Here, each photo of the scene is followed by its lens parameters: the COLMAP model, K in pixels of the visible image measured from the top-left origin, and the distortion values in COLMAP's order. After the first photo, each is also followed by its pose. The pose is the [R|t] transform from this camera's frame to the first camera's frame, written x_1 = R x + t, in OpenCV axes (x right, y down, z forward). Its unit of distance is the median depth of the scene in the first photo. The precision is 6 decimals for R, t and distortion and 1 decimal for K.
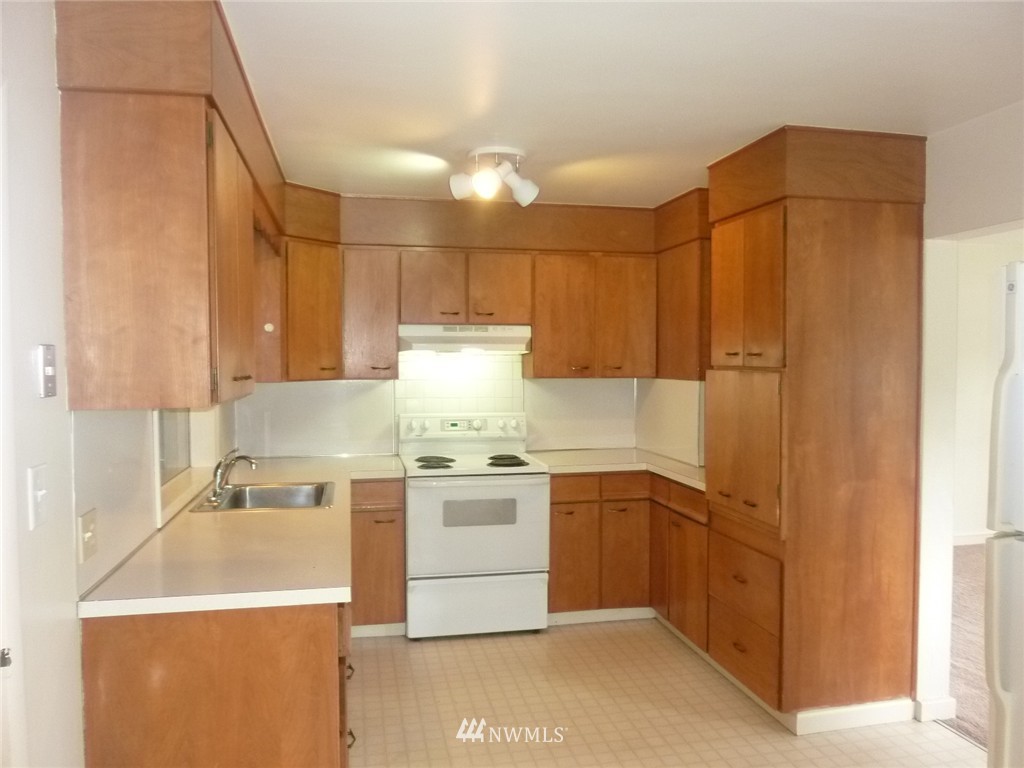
lens RADIAL K [[781.8, 0, 513.2], [0, 781.8, 385.9], [0, 0, 1]] dist [-0.036965, 0.015816]
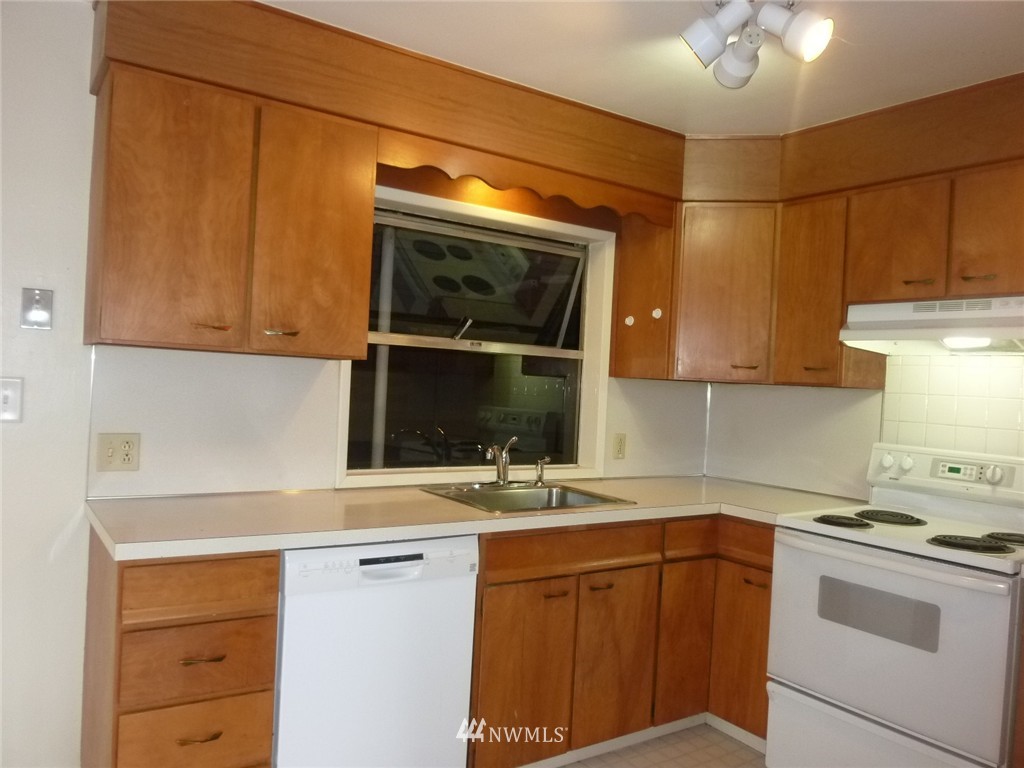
lens RADIAL K [[781.8, 0, 513.9], [0, 781.8, 387.2], [0, 0, 1]] dist [-0.036965, 0.015816]
pose [[0.393073, 0.028515, -0.919065, 0.358915], [-0.083586, 0.996489, -0.004831, 0.018959], [0.915700, 0.078720, 0.394076, 0.483949]]
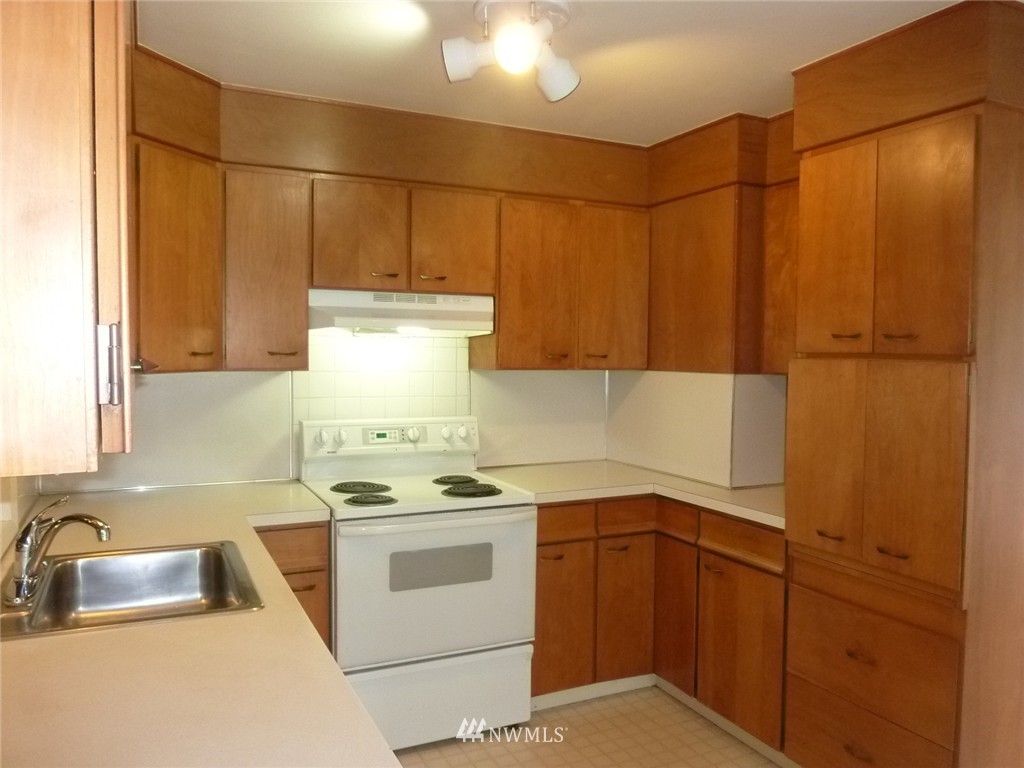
lens RADIAL K [[781.8, 0, 515.8], [0, 781.8, 387.0], [0, 0, 1]] dist [-0.036965, 0.015816]
pose [[0.970559, -0.001543, 0.240858, -0.136465], [-0.001372, 0.999928, 0.011937, -0.002657], [-0.240859, -0.011916, 0.970487, 0.308859]]
